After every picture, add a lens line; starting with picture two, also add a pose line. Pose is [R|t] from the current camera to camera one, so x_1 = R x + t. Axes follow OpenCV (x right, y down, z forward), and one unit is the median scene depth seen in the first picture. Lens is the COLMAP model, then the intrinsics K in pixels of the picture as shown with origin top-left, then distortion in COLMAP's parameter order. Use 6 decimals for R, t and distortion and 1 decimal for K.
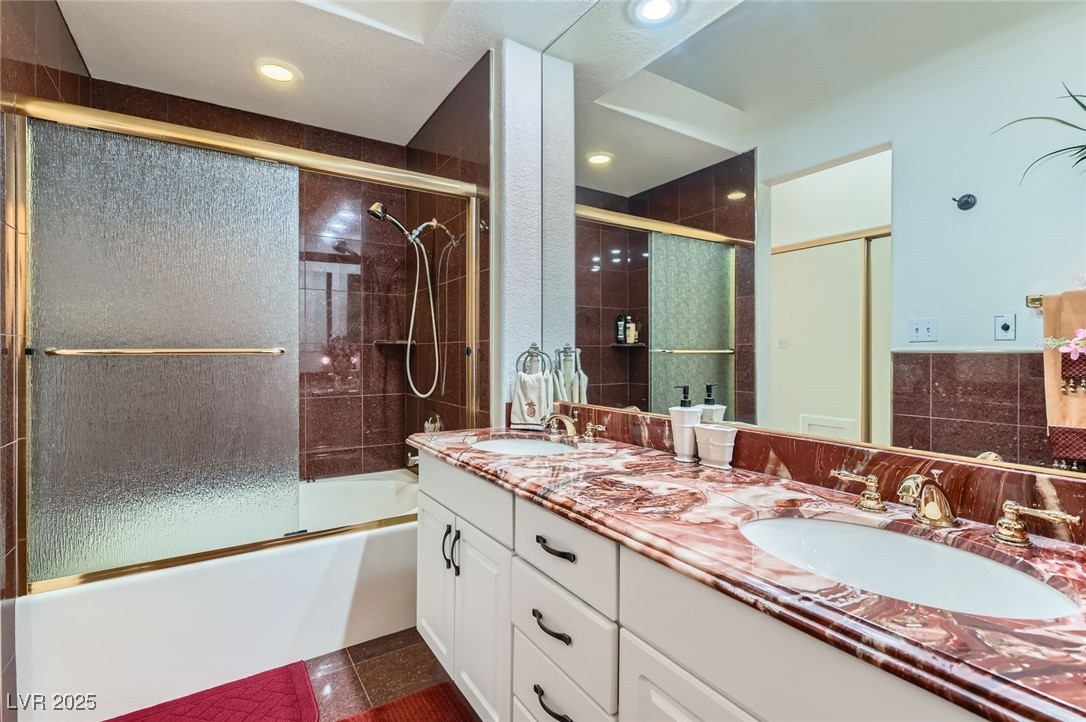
lens RADIAL K [[498.7, 0, 539.4], [0, 498.7, 358.6], [0, 0, 1]] dist [0.001935, -0.000803]
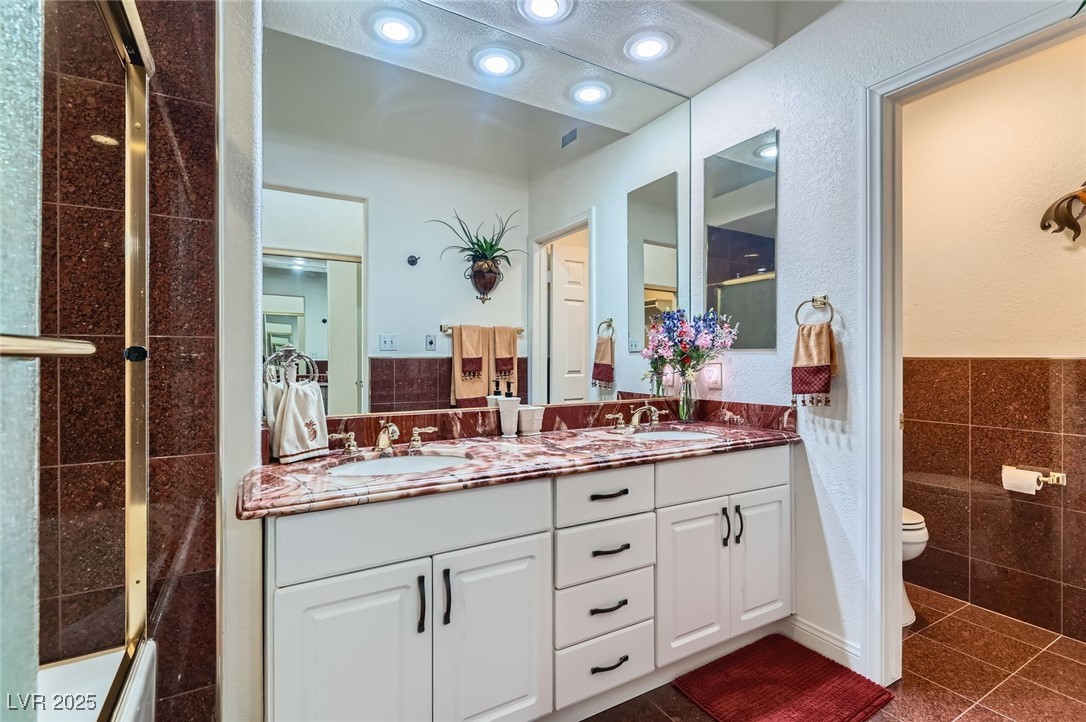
lens RADIAL K [[498.7, 0, 539.4], [0, 498.7, 358.6], [0, 0, 1]] dist [0.001935, -0.000803]
pose [[0.049354, 0.001797, 0.998780, -0.808481], [0.011424, 0.999932, -0.002364, -0.002682], [-0.998716, 0.011527, 0.049330, 0.653253]]
